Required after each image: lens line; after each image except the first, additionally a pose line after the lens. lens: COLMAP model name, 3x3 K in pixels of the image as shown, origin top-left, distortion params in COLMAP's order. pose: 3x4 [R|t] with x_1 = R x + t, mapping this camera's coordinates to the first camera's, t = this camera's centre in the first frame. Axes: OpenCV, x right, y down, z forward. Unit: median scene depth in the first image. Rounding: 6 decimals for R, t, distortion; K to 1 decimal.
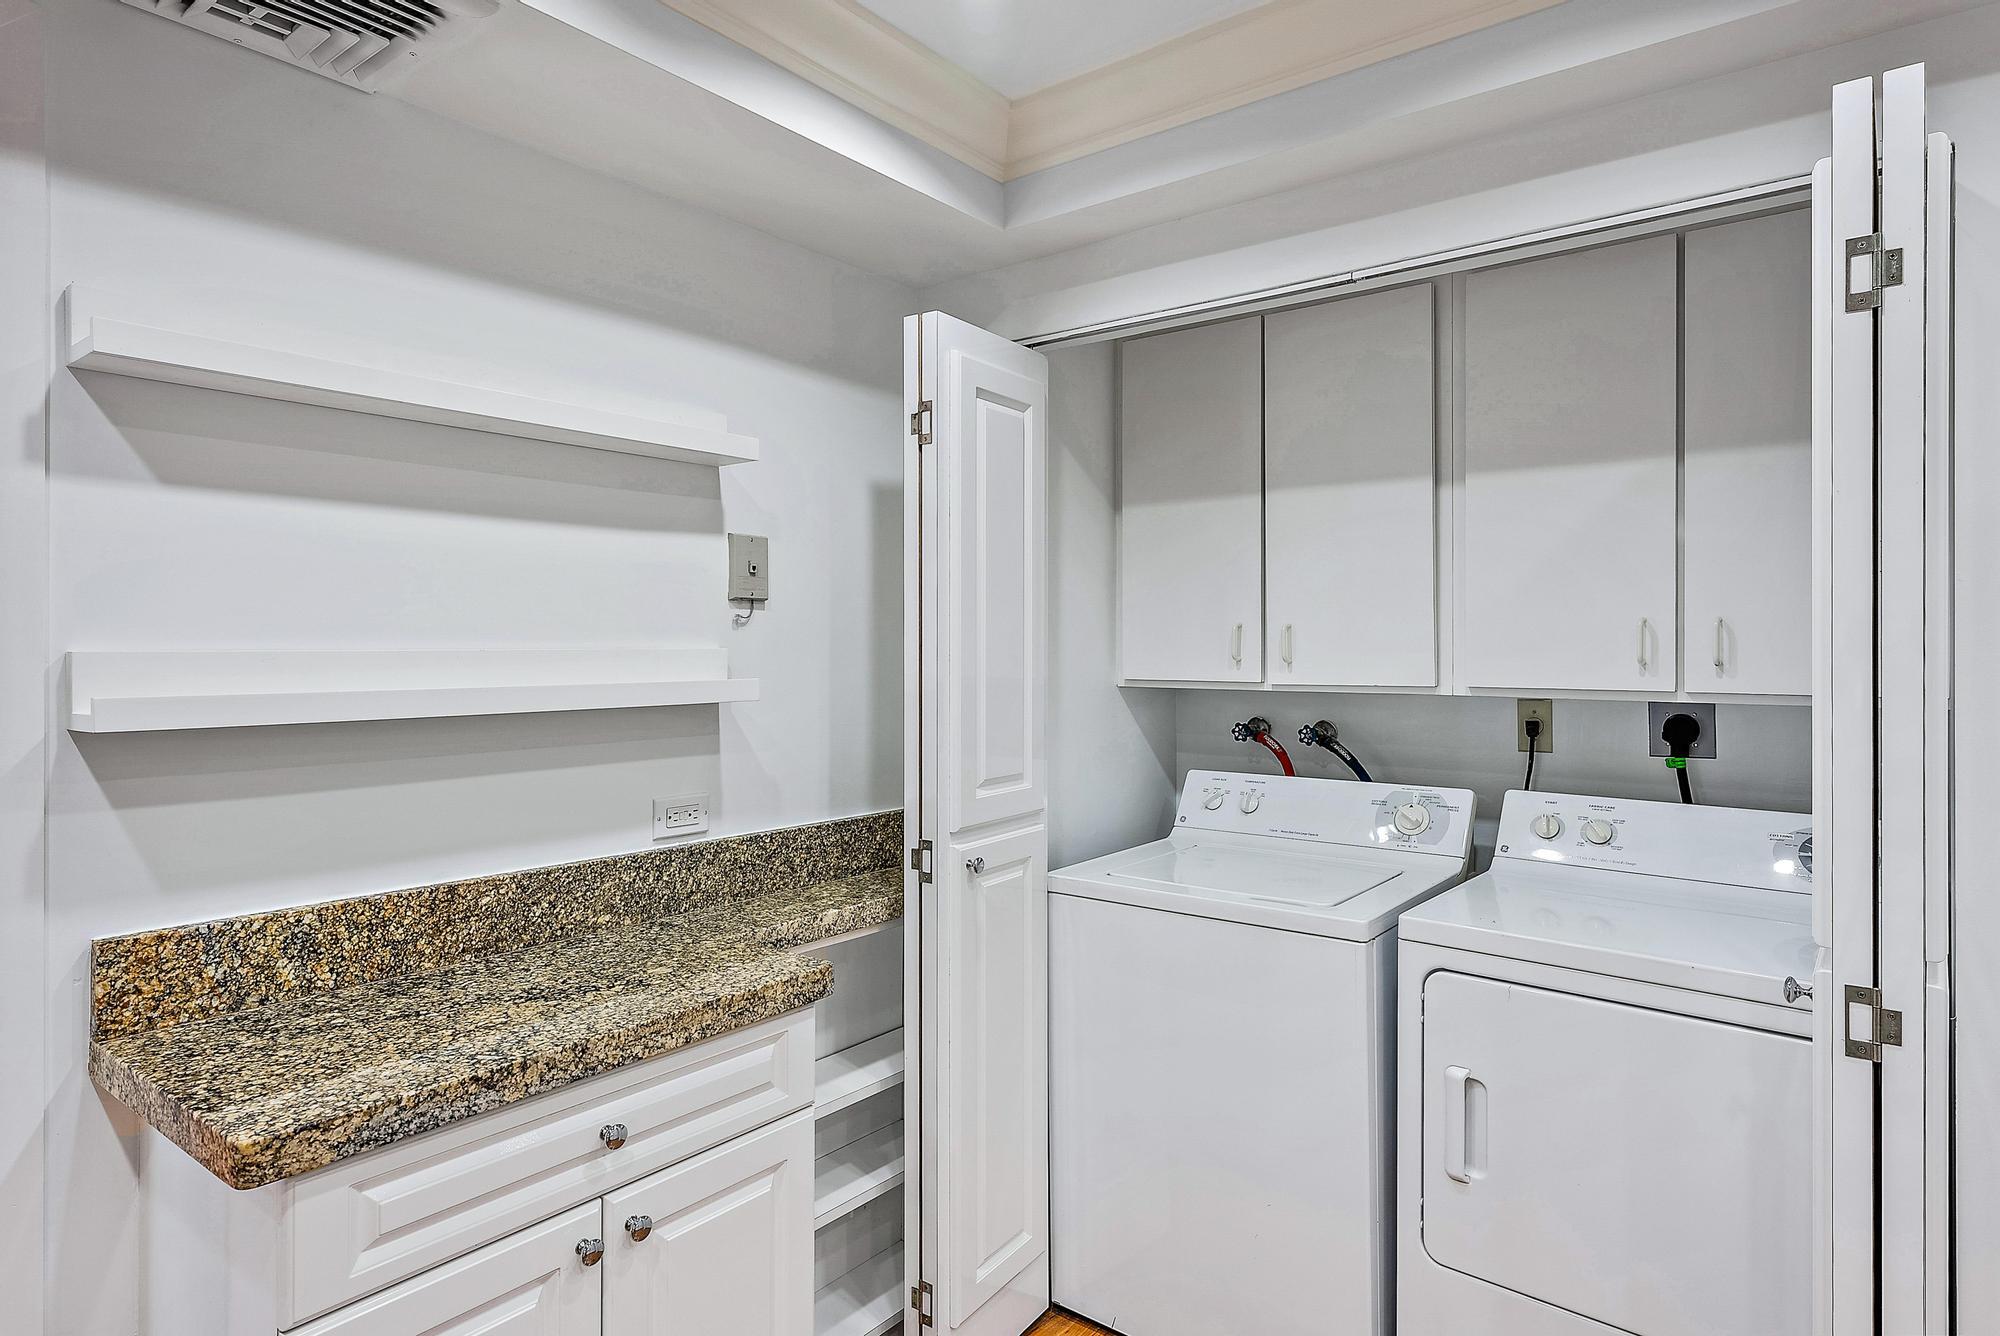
lens RADIAL K [[1096.8, 0, 1007.2], [0, 1096.8, 657.7], [0, 0, 1]] dist [0.000000, -0.000514]
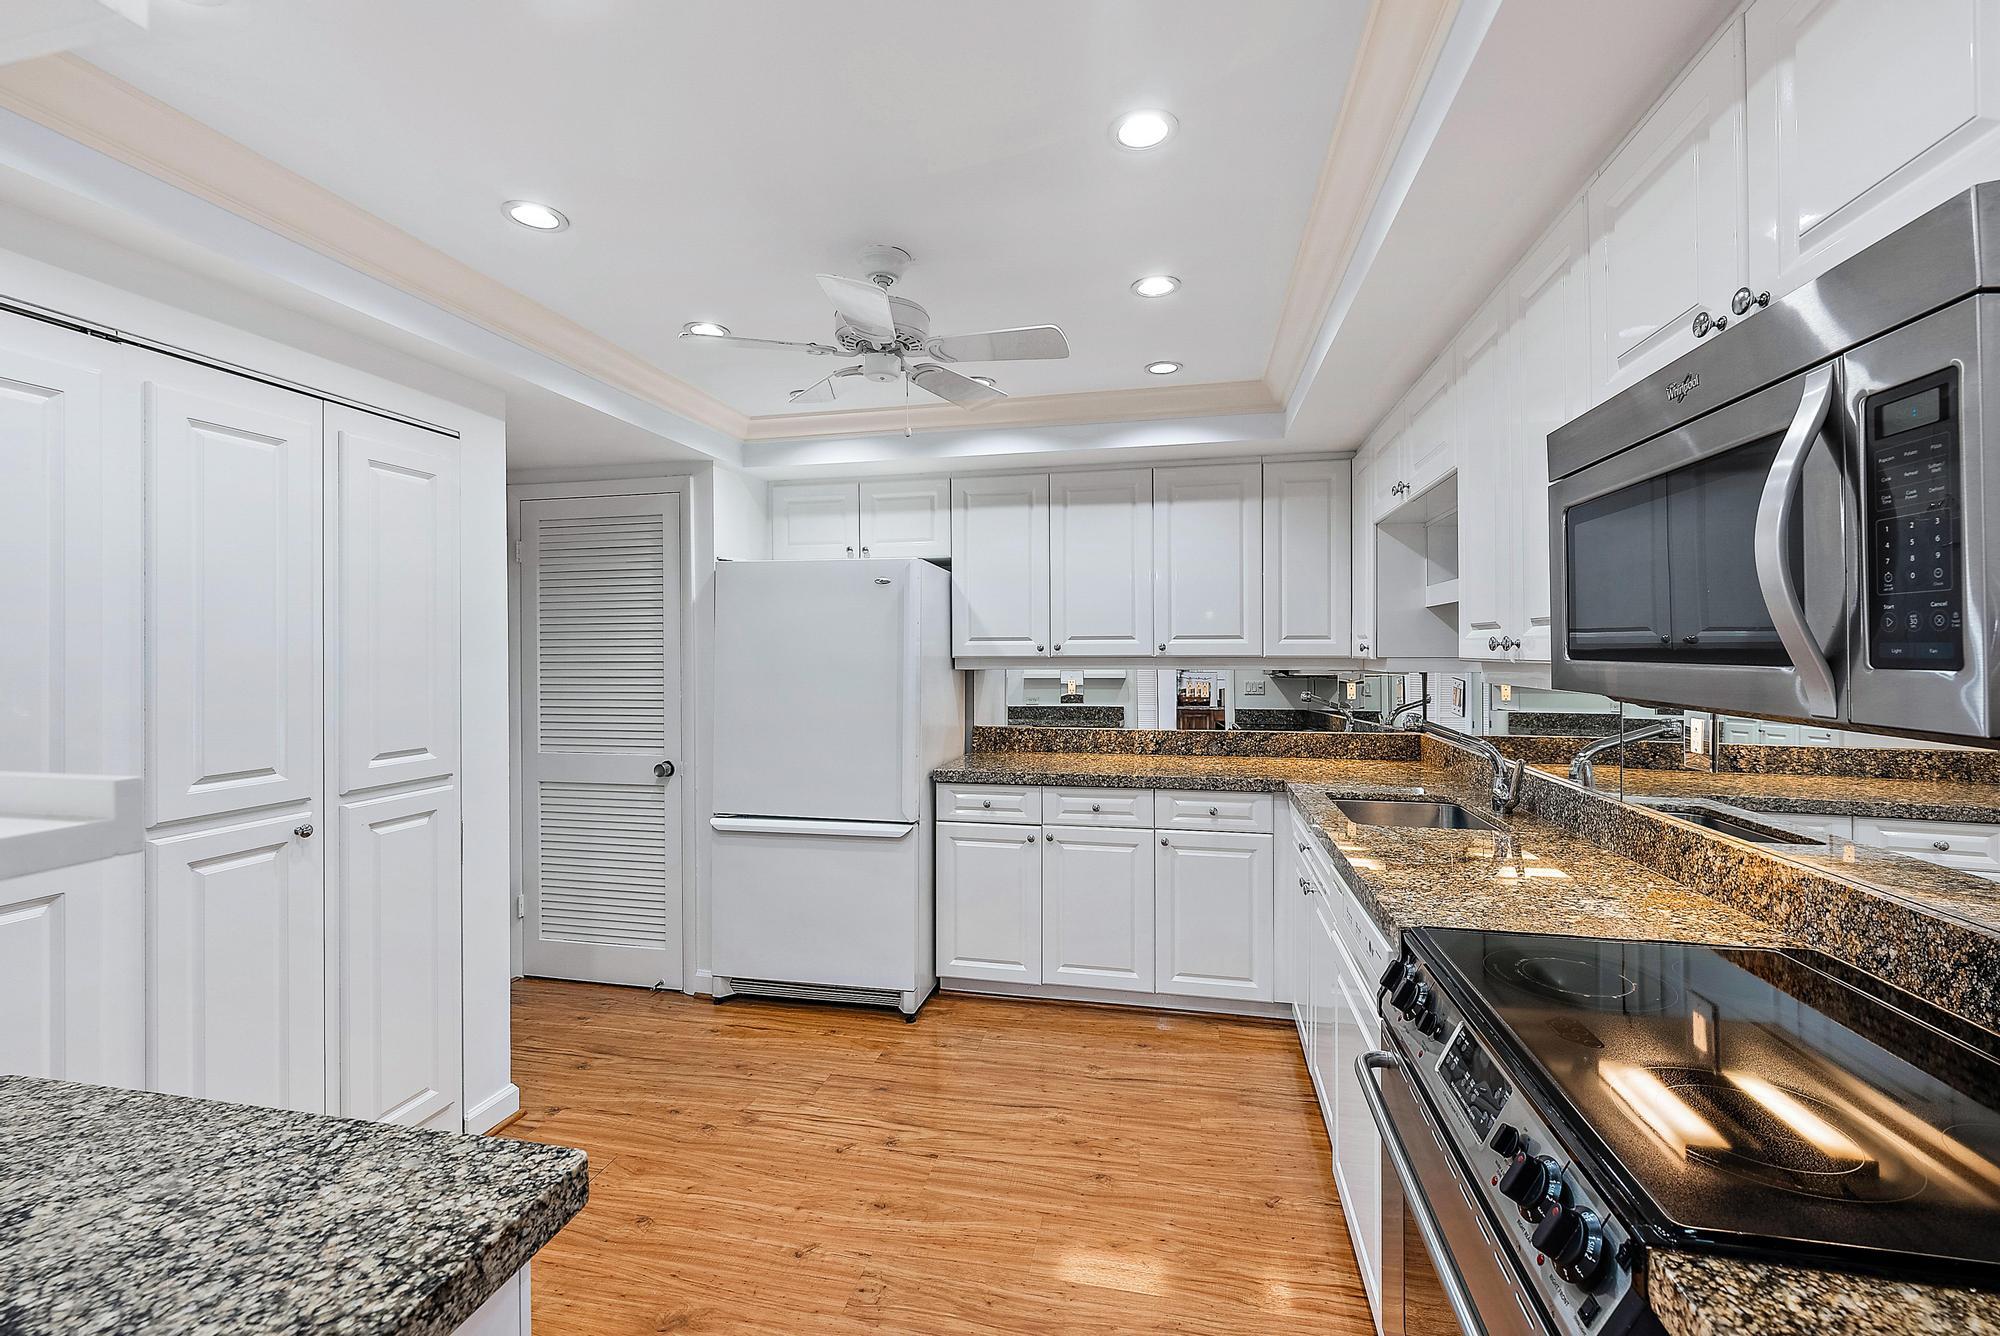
lens RADIAL K [[846.7, 0, 1003.9], [0, 846.7, 654.6], [0, 0, 1]] dist [0.012875, -0.001158]
pose [[-0.431106, -0.000661, 0.902301, -1.333144], [0.012567, 0.999898, 0.006737, -0.010104], [-0.902214, 0.014243, -0.431054, 0.841422]]
